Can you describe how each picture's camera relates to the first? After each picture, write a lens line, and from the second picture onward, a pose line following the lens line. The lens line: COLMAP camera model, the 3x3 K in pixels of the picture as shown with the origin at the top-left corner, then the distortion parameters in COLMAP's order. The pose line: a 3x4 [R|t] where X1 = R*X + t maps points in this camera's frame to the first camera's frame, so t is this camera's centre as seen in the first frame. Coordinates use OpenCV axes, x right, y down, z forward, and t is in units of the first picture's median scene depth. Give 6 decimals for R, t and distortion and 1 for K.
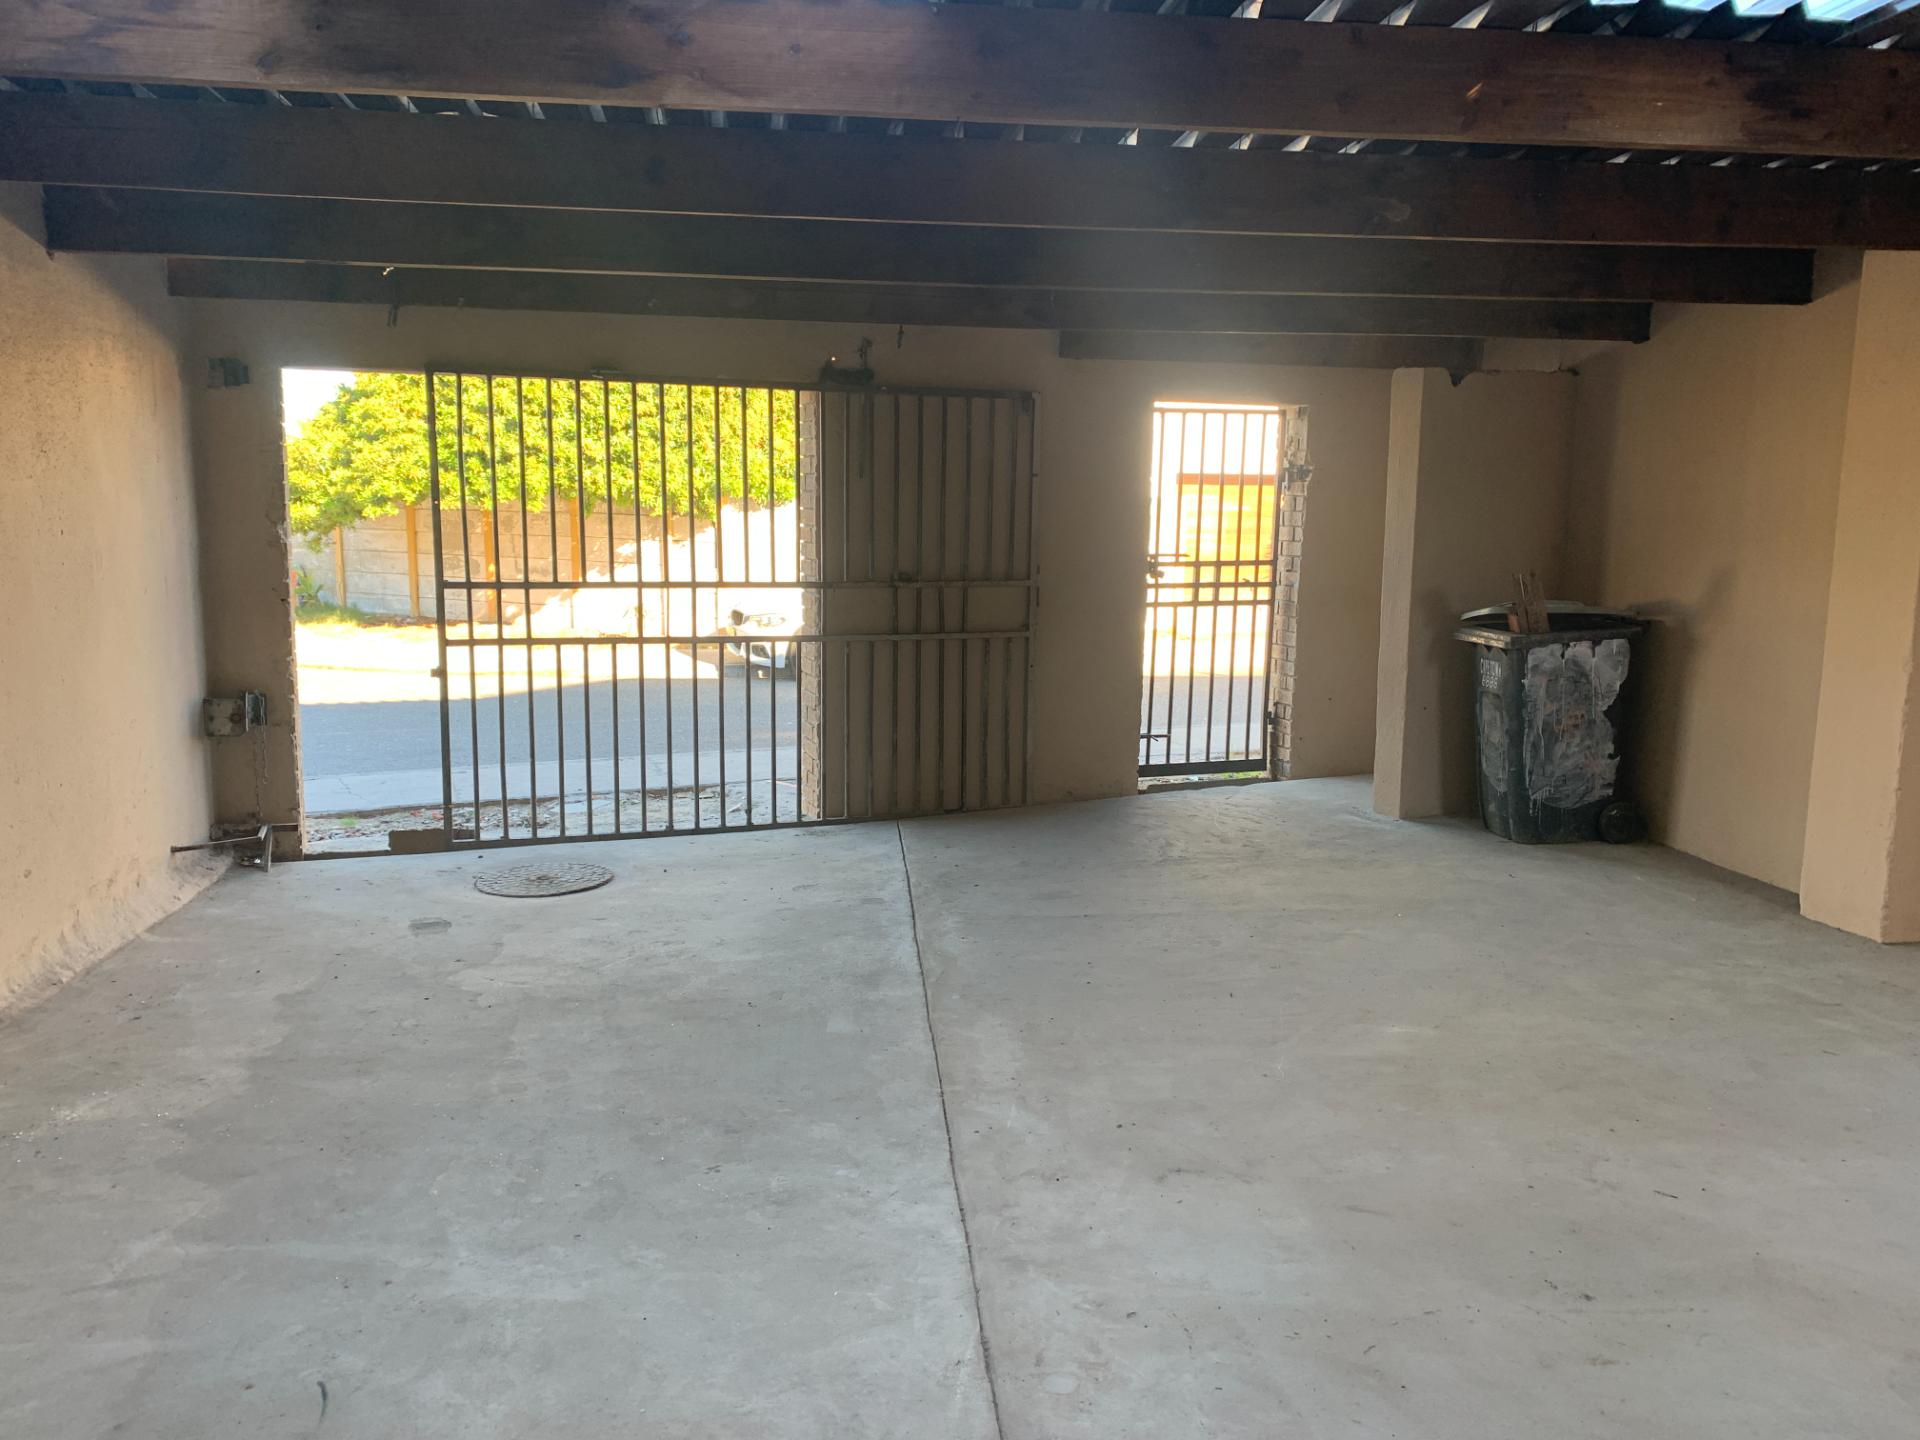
lens RADIAL K [[1466.3, 0, 949.1], [0, 1466.3, 716.6], [0, 0, 1]] dist [0.044223, -0.040467]
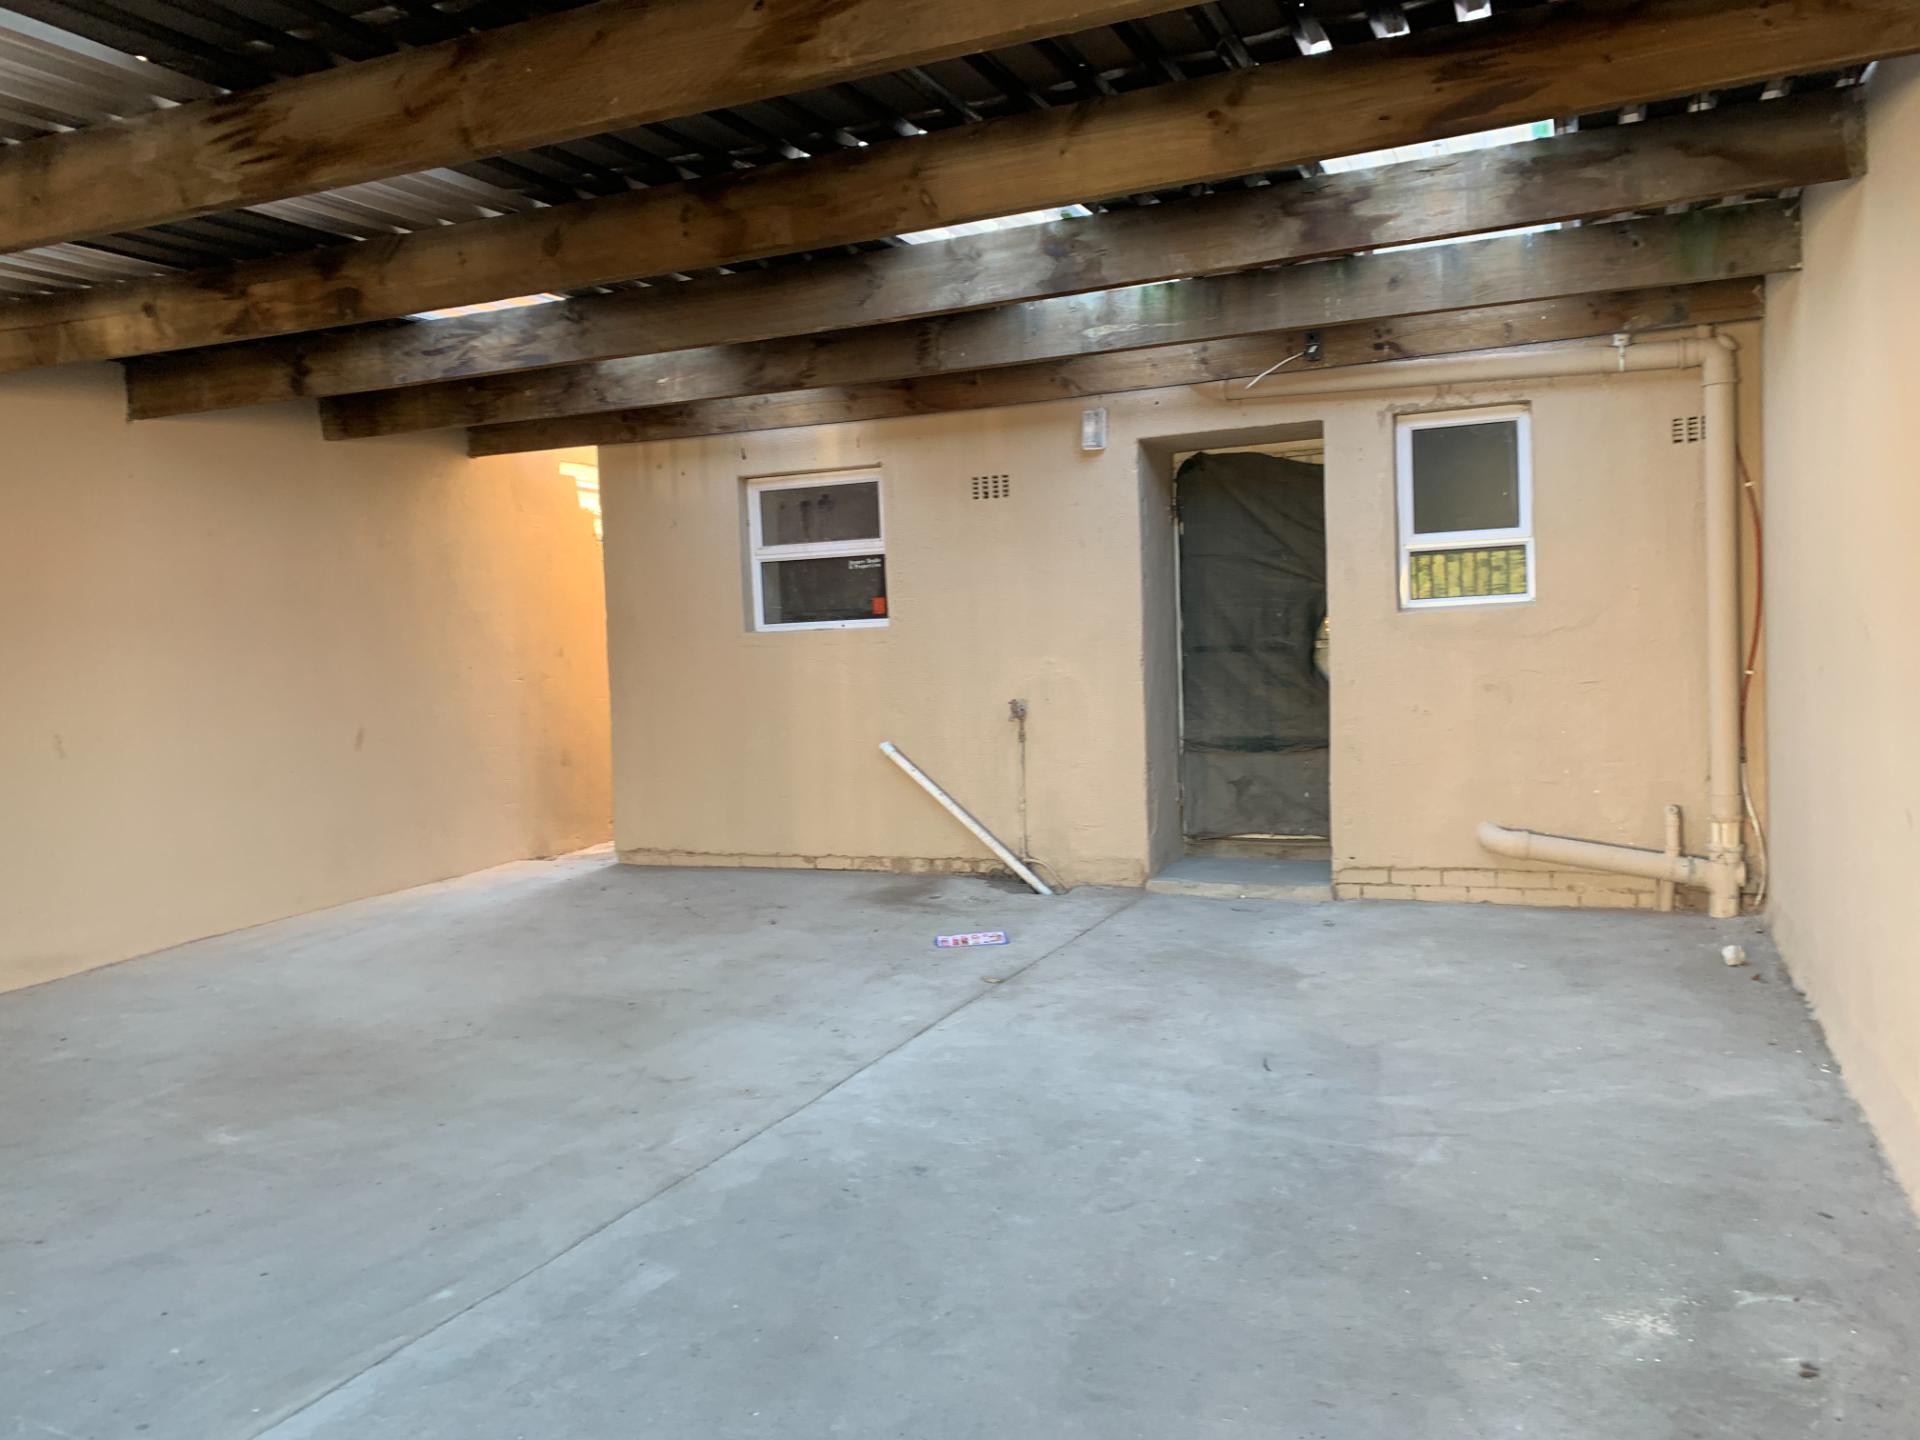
lens RADIAL K [[1466.3, 0, 949.1], [0, 1466.3, 716.6], [0, 0, 1]] dist [0.044223, -0.040467]
pose [[-0.861413, -0.001452, 0.507902, -0.556126], [0.108023, 0.976593, 0.186002, -0.173730], [-0.496284, 0.215090, -0.841094, 1.450248]]
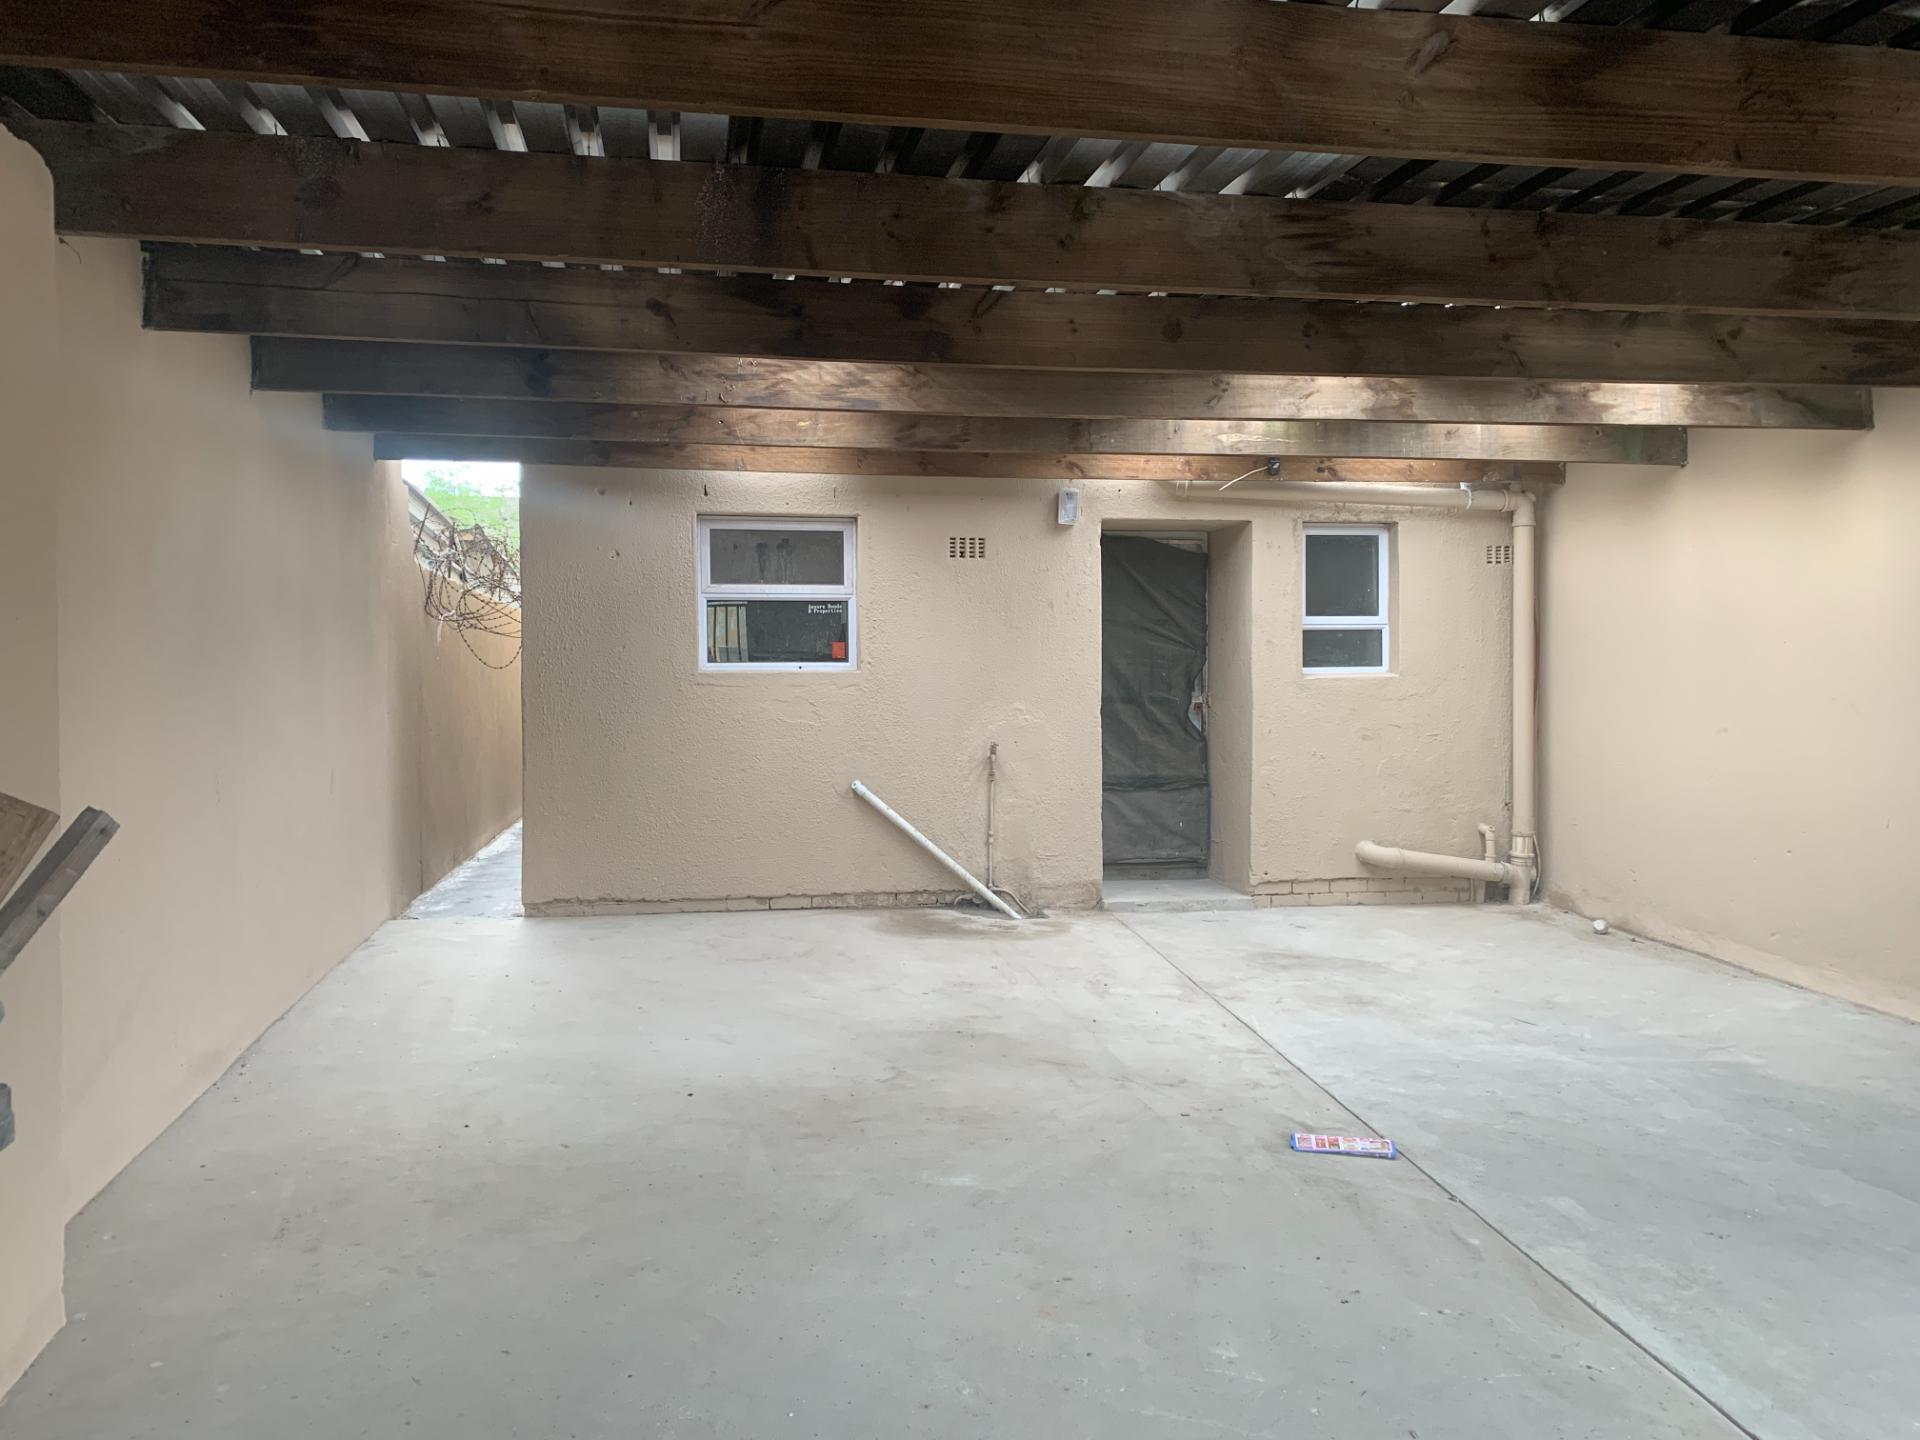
lens RADIAL K [[1470.9, 0, 899.7], [0, 1470.9, 714.1], [0, 0, 1]] dist [0.023592, -0.044321]
pose [[-0.999681, -0.009133, -0.023527, 0.350318], [-0.013274, 0.983139, 0.182375, -0.240228], [0.021464, 0.182629, -0.982948, 1.793227]]
